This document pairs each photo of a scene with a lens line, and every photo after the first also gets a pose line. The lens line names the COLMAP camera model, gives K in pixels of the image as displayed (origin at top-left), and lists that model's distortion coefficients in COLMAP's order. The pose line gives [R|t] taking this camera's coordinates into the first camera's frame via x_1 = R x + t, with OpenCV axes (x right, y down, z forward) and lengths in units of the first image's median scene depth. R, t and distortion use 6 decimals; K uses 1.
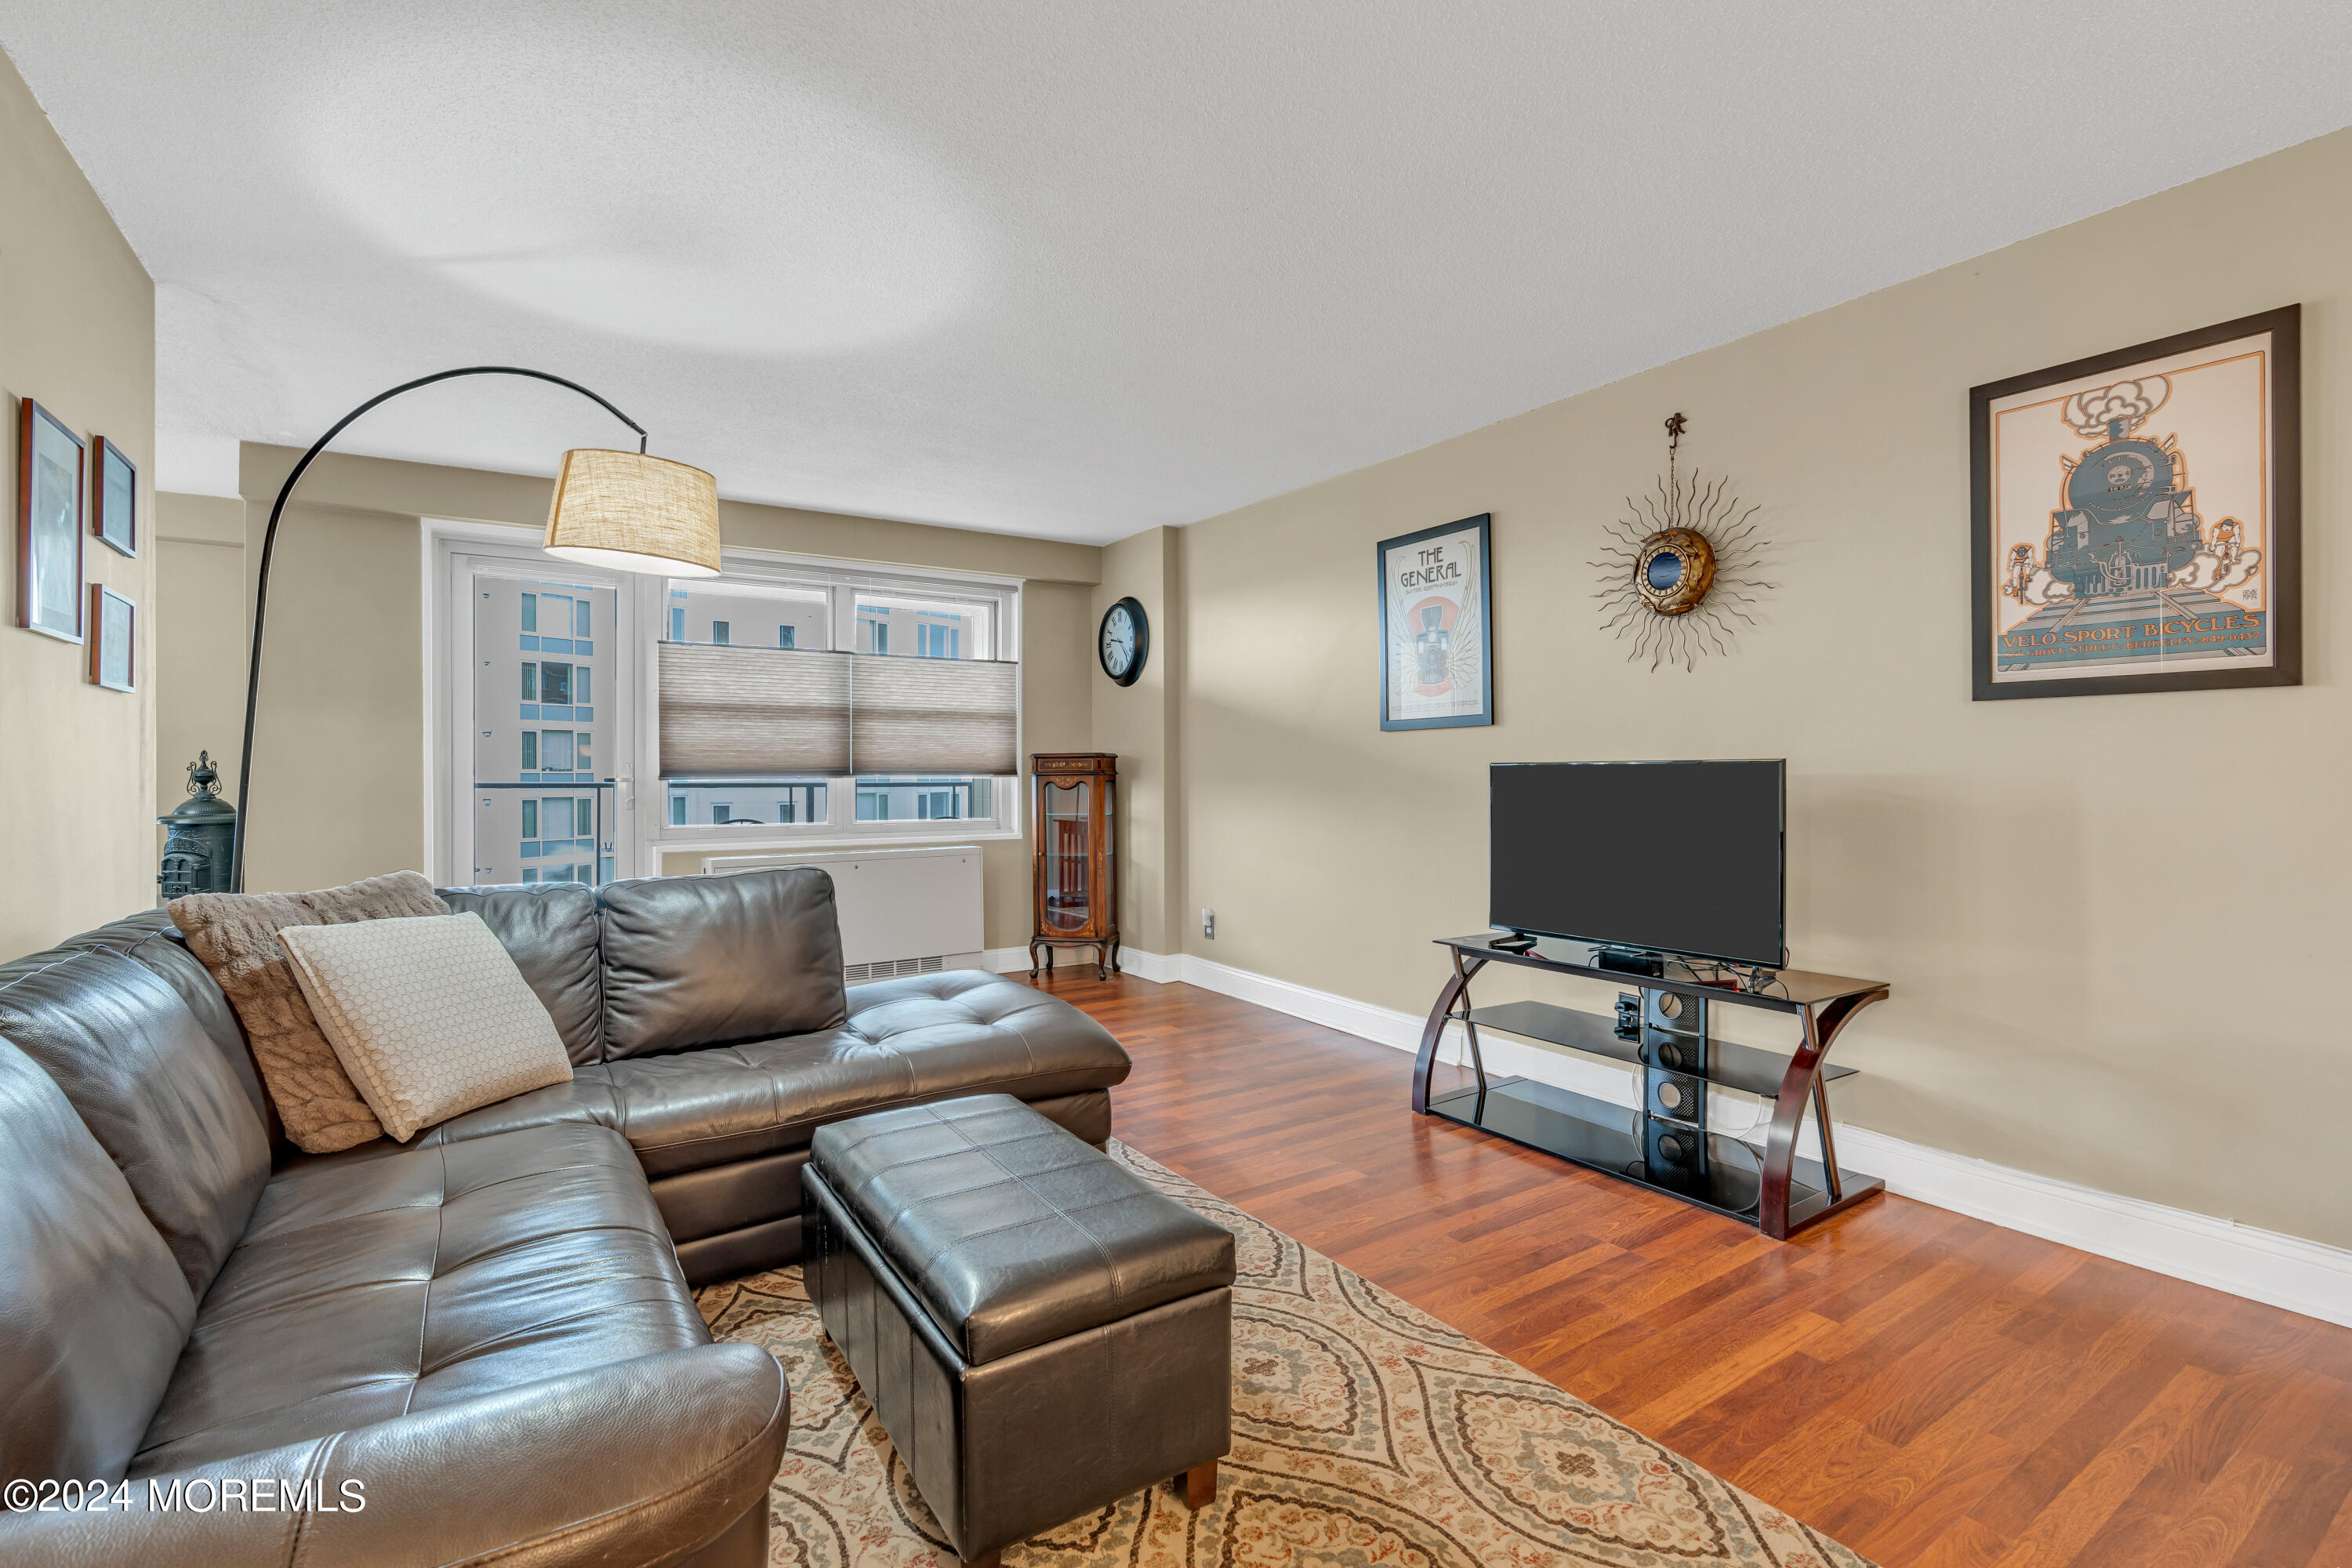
lens RADIAL K [[1064.3, 0, 1166.0], [0, 1064.3, 773.7], [0, 0, 1]] dist [-0.010485, 0.004141]
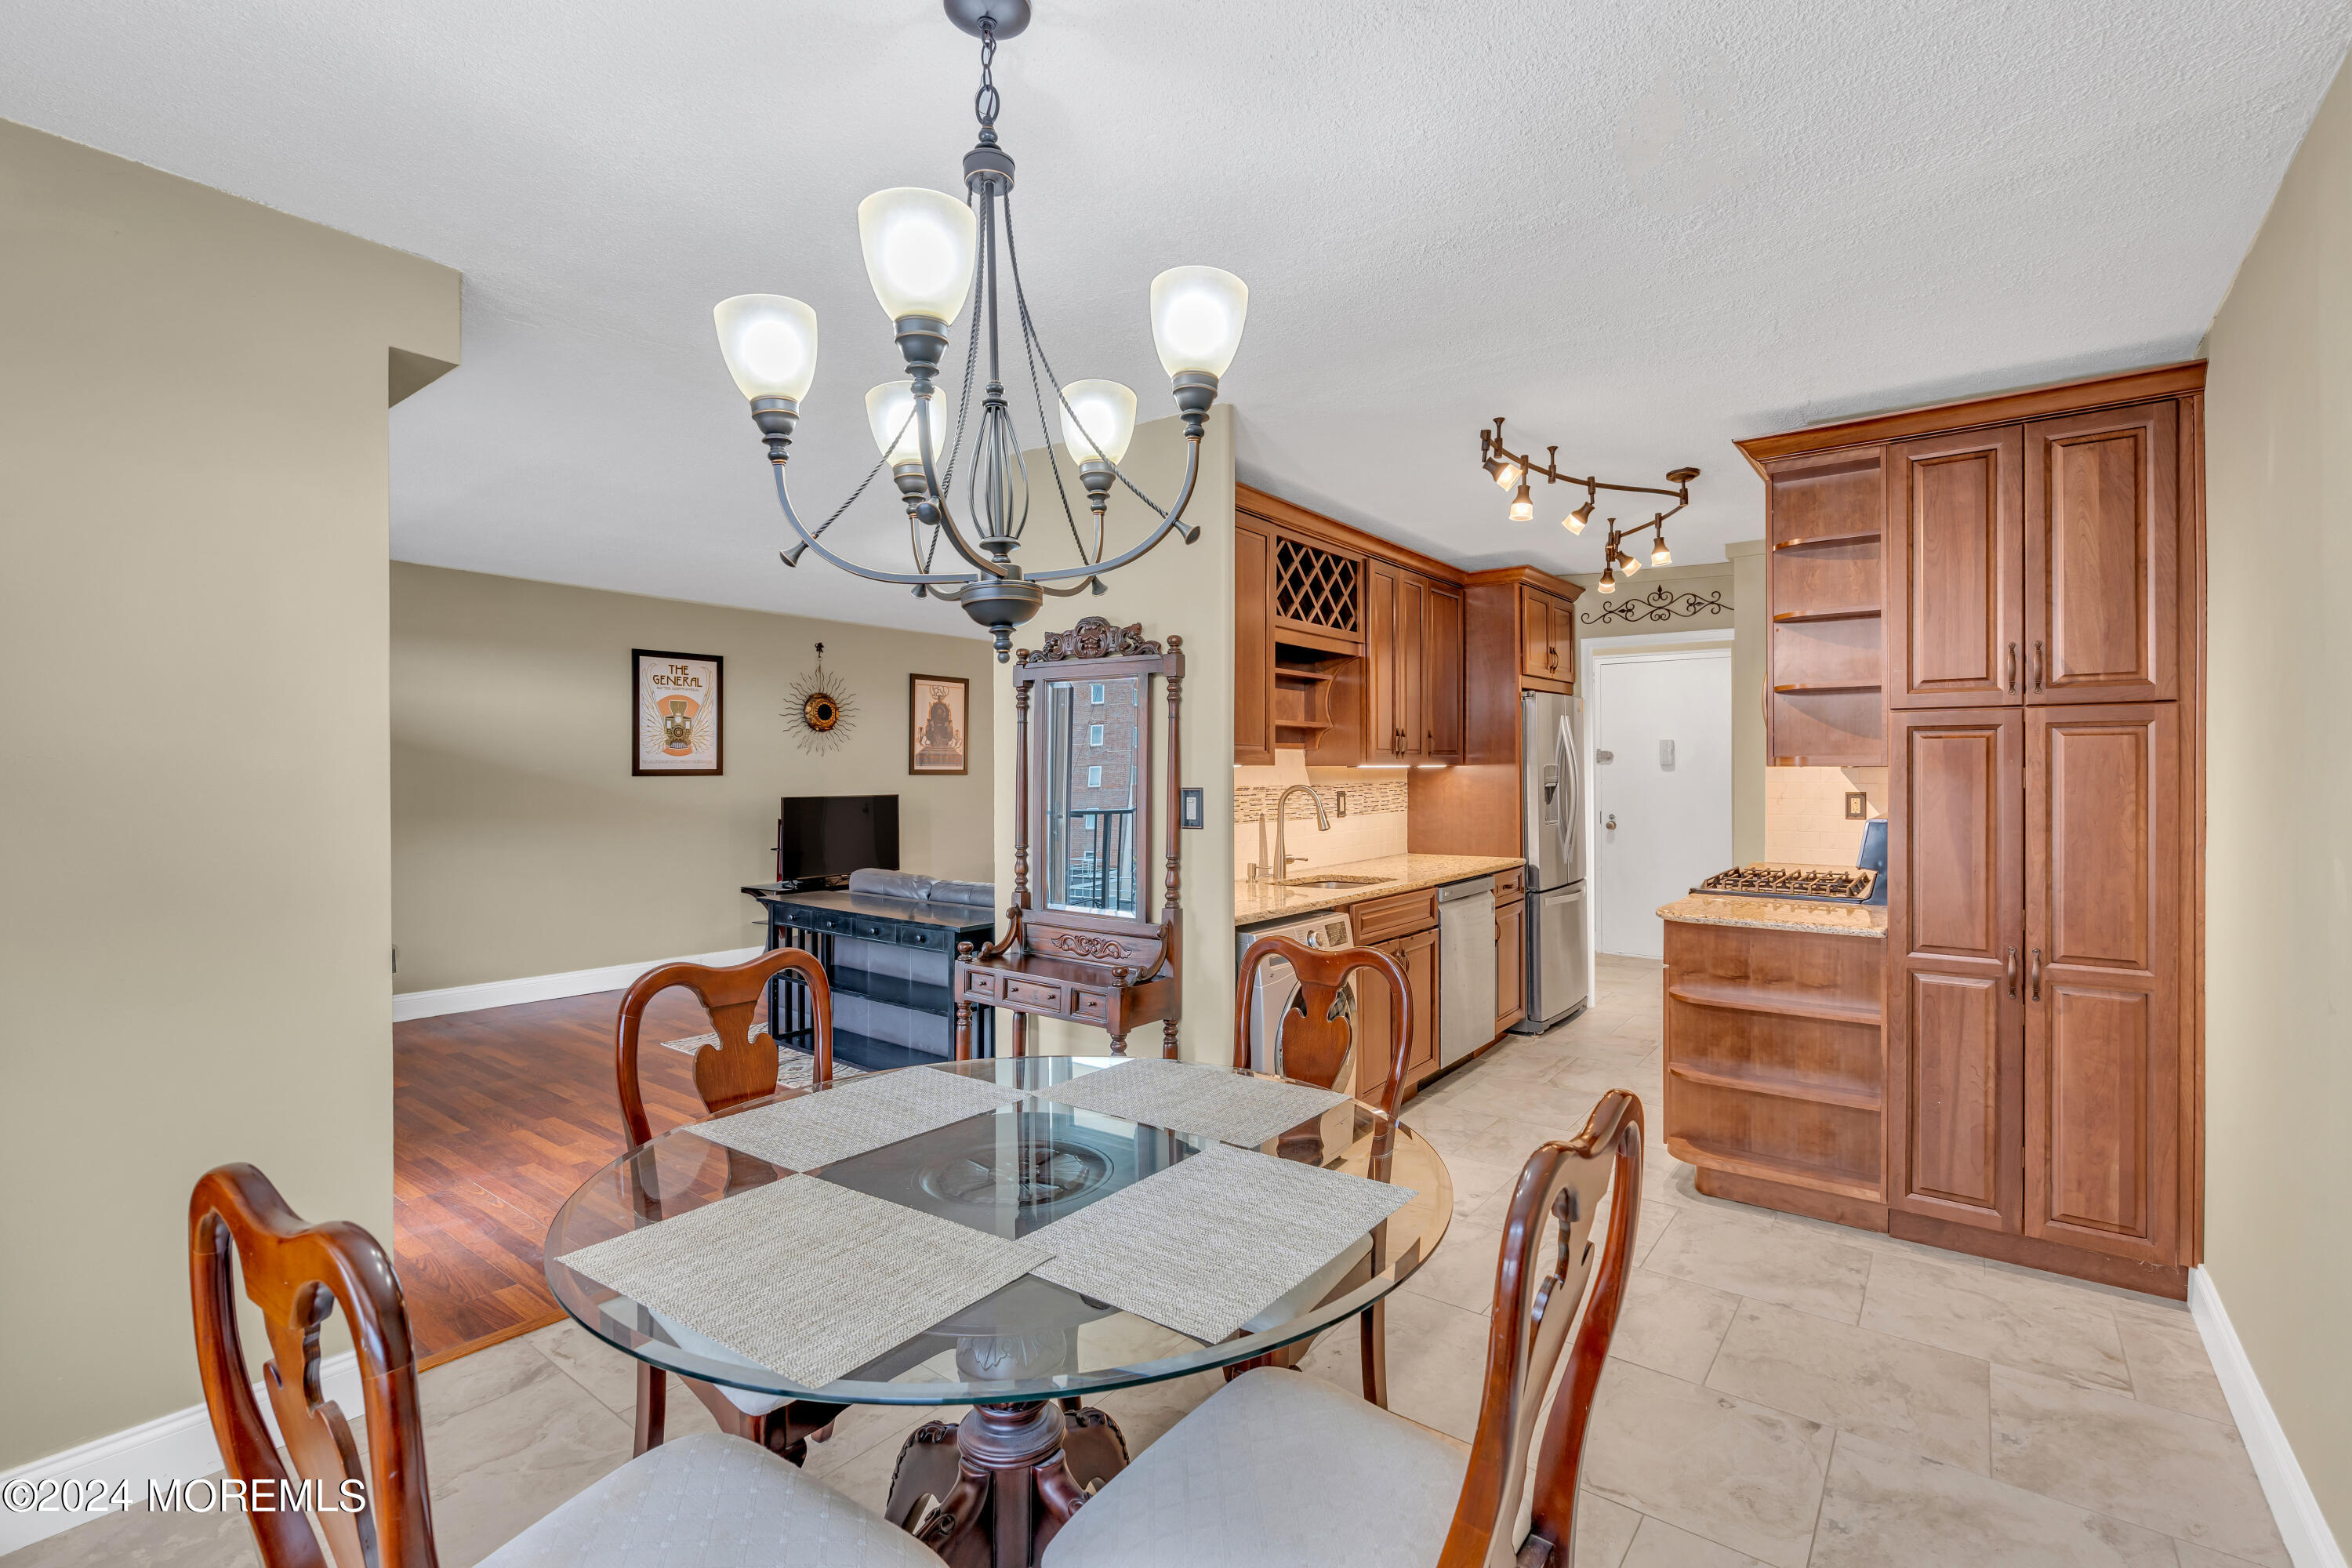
lens RADIAL K [[1064.3, 0, 1167.0], [0, 1064.3, 769.0], [0, 0, 1]] dist [-0.010485, 0.004141]
pose [[-0.324383, 0.005645, 0.945909, -1.986759], [0.000874, 0.999984, -0.005667, -0.057112], [-0.945925, -0.001012, -0.324383, 1.076609]]
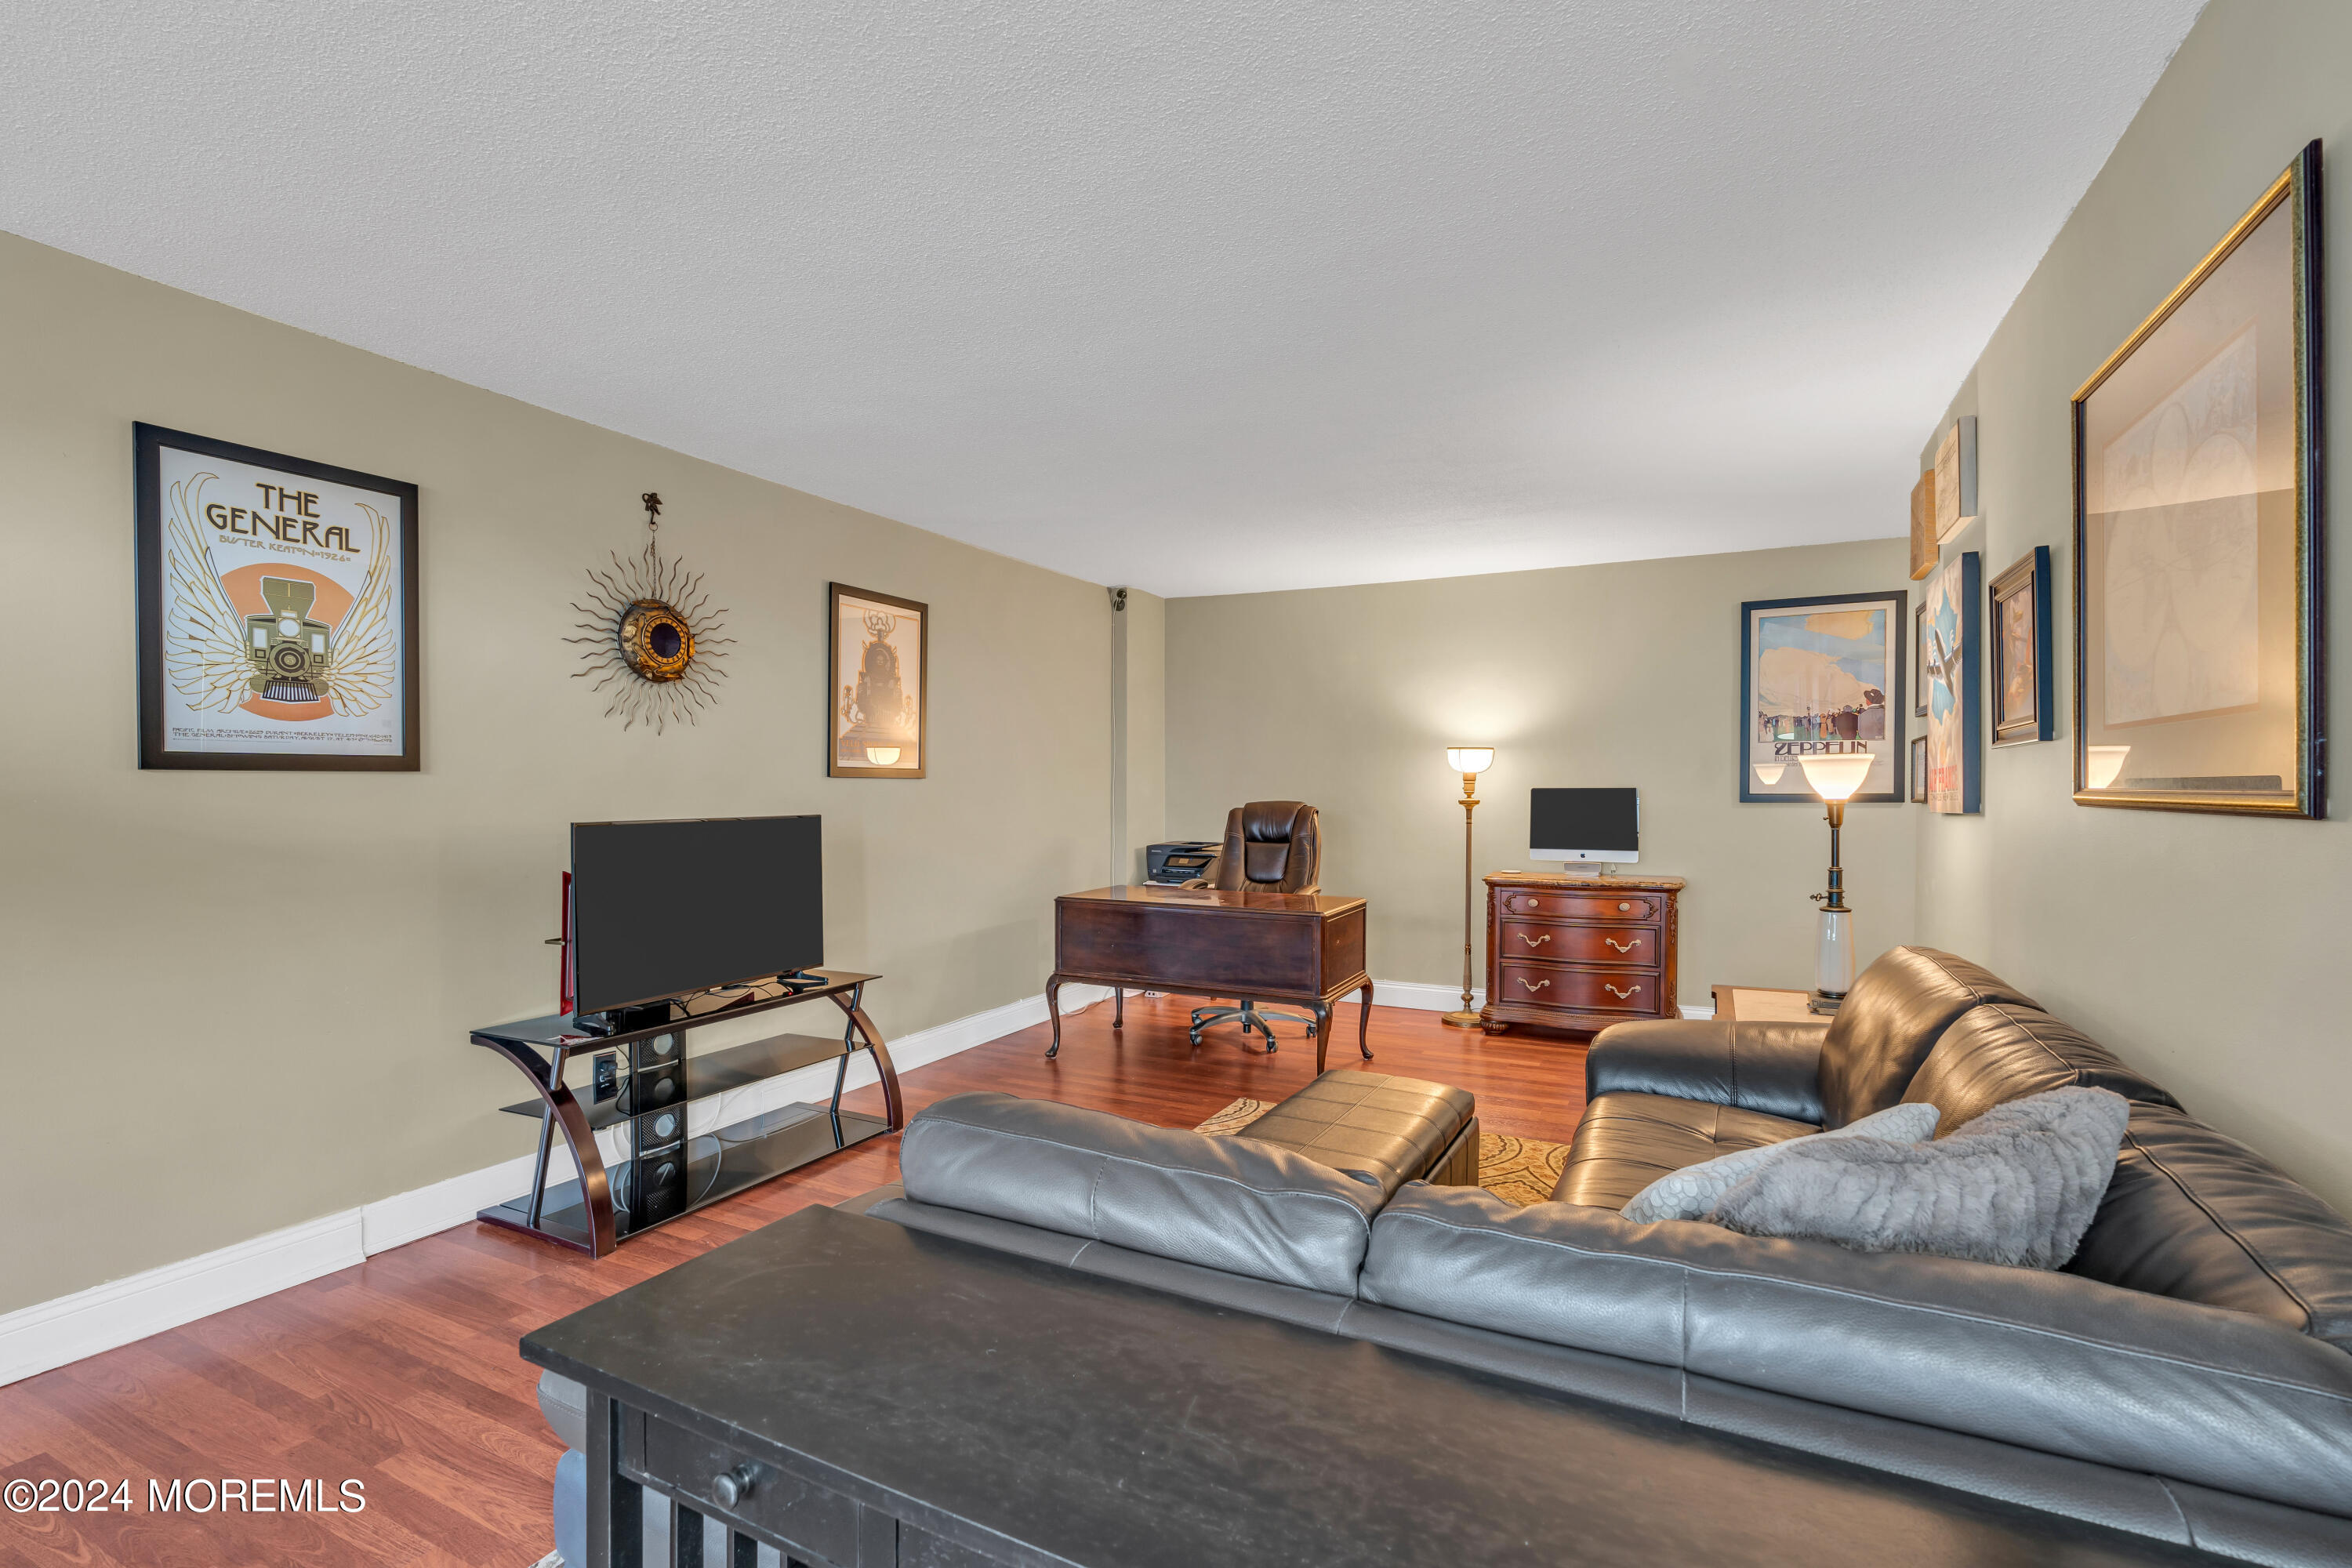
lens RADIAL K [[1064.3, 0, 1173.6], [0, 1064.3, 798.7], [0, 0, 1]] dist [-0.010485, 0.004141]
pose [[-0.499145, -0.005813, 0.866499, -0.741105], [0.000821, 0.999974, 0.007182, -0.039050], [-0.866518, 0.004296, -0.499127, 1.124082]]
